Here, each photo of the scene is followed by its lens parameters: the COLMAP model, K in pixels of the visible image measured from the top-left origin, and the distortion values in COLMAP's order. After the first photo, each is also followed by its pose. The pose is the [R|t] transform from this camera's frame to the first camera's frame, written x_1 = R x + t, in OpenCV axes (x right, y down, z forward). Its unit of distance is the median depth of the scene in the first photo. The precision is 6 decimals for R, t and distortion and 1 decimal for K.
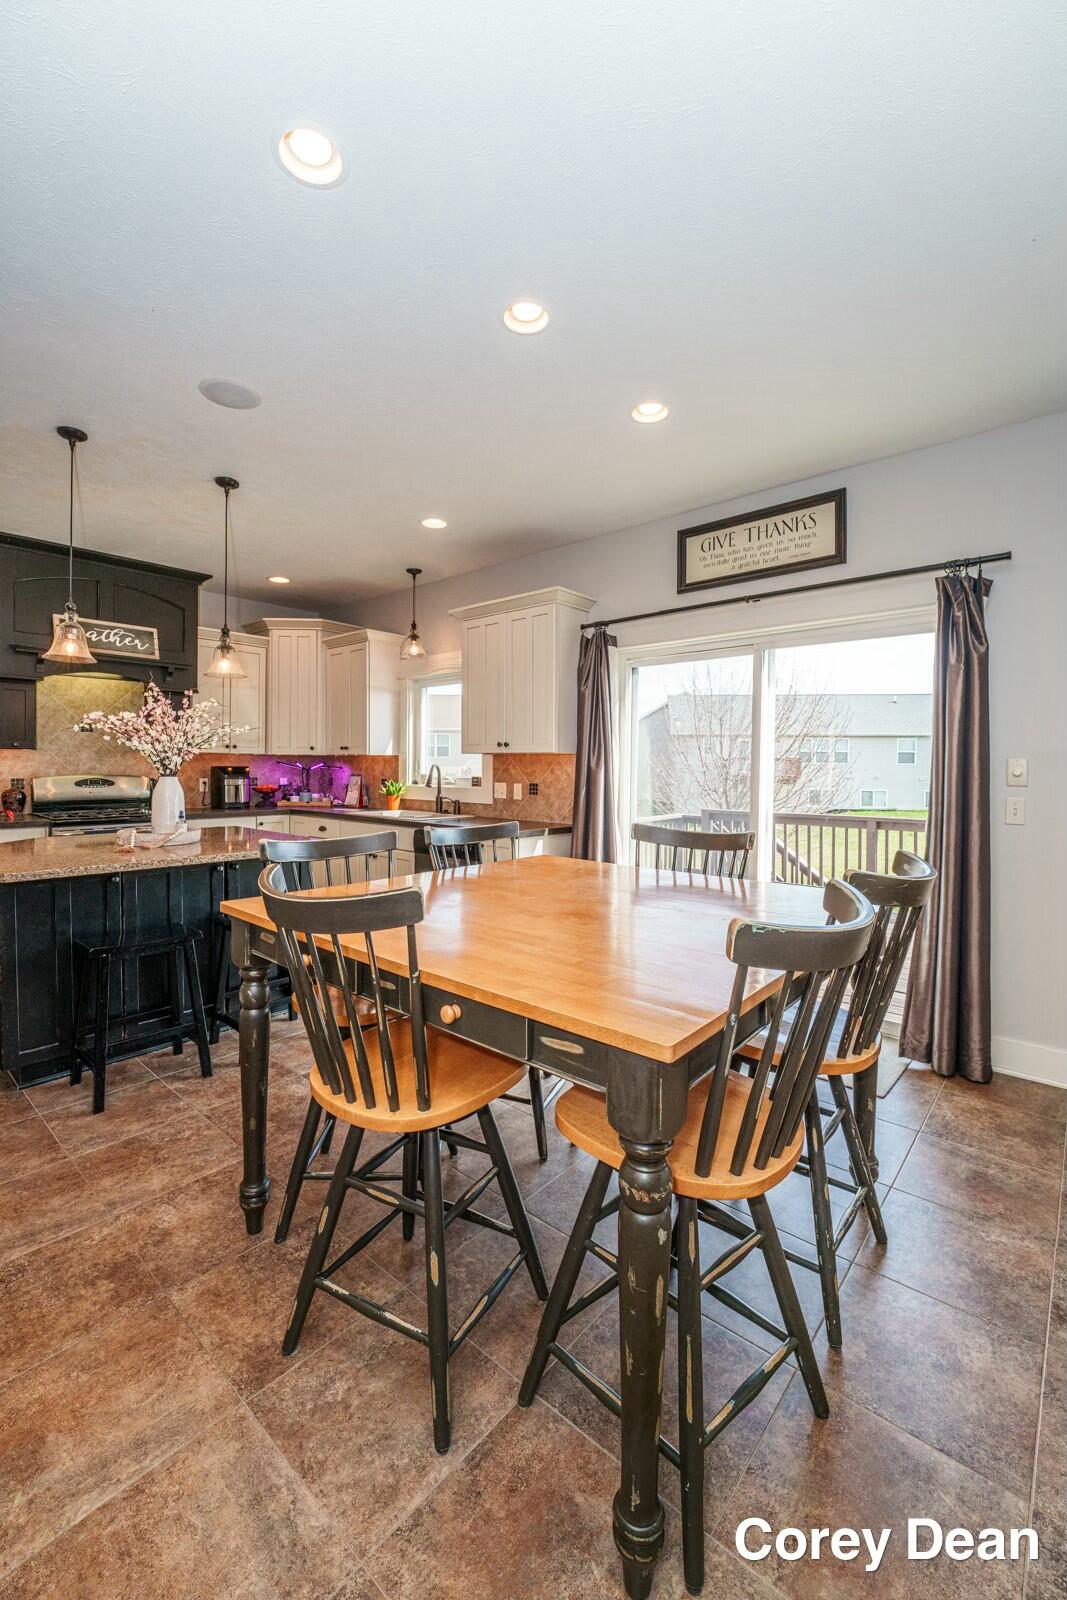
lens RADIAL K [[656.5, 0, 531.1], [0, 656.5, 783.8], [0, 0, 1]] dist [-0.018176, 0.000023]
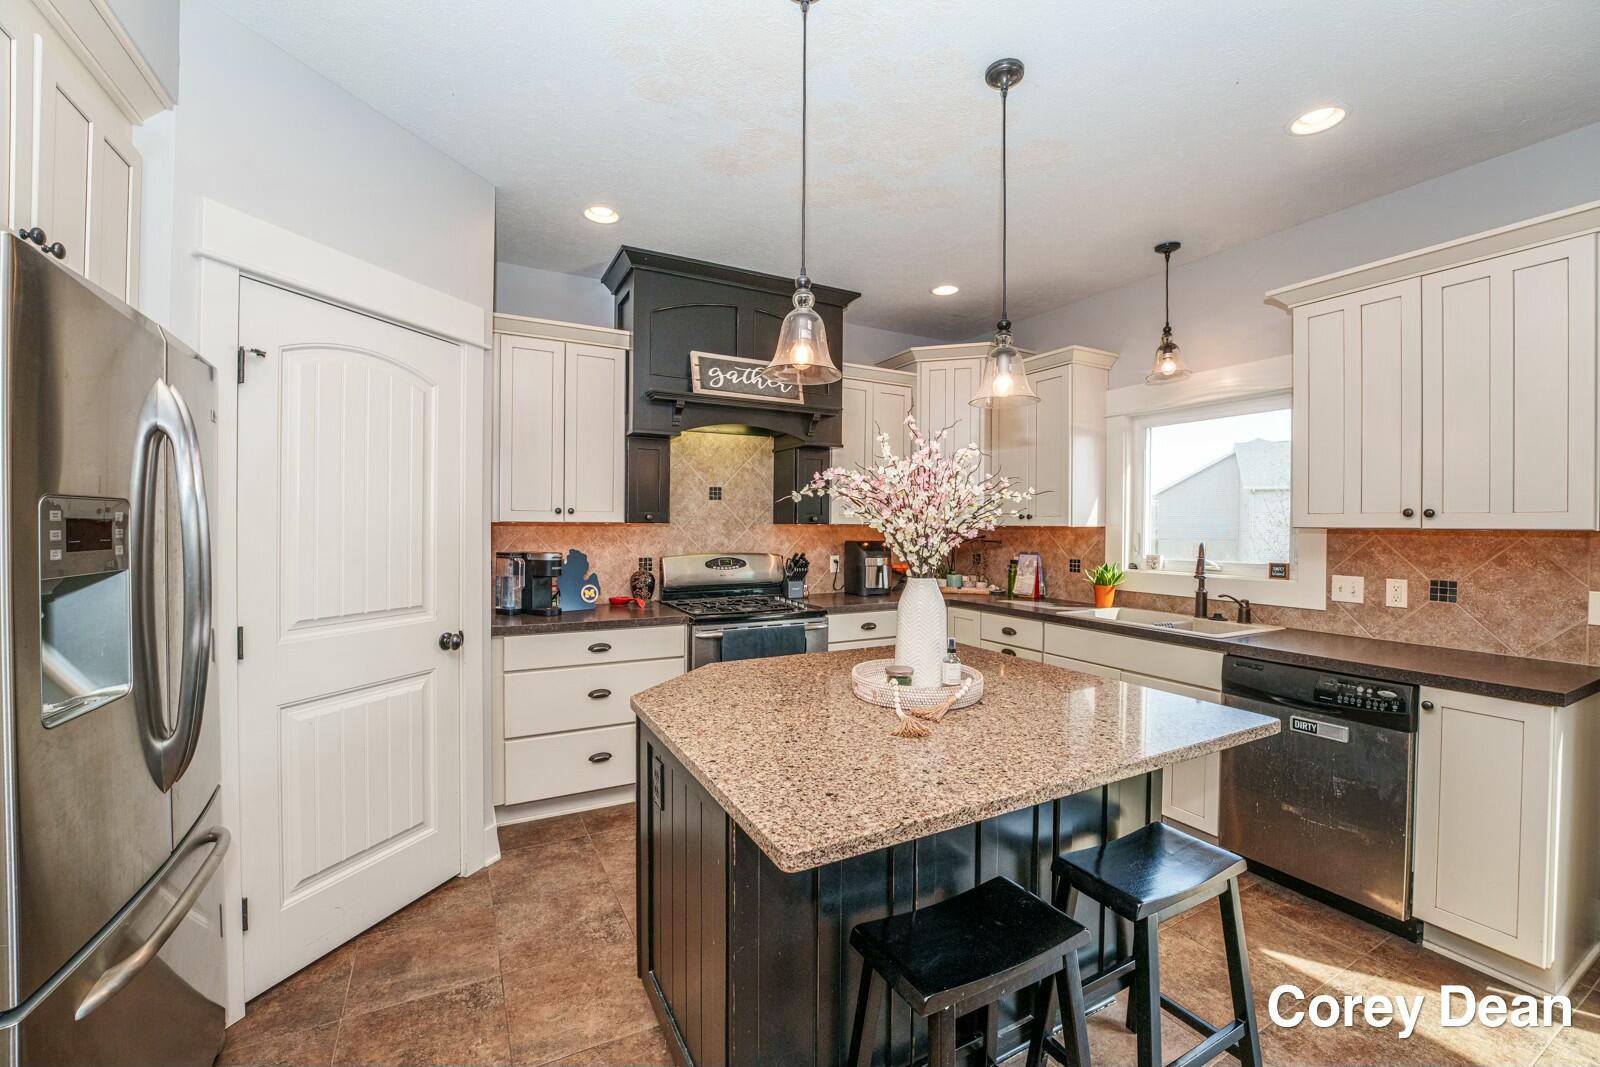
lens RADIAL K [[656.5, 0, 802.3], [0, 656.5, 529.5], [0, 0, 1]] dist [-0.018176, 0.000023]
pose [[0.937461, 0.000403, -0.348089, -0.293828], [-0.008111, 0.999753, -0.020688, -0.026401], [0.347995, 0.022218, 0.937233, 0.269259]]
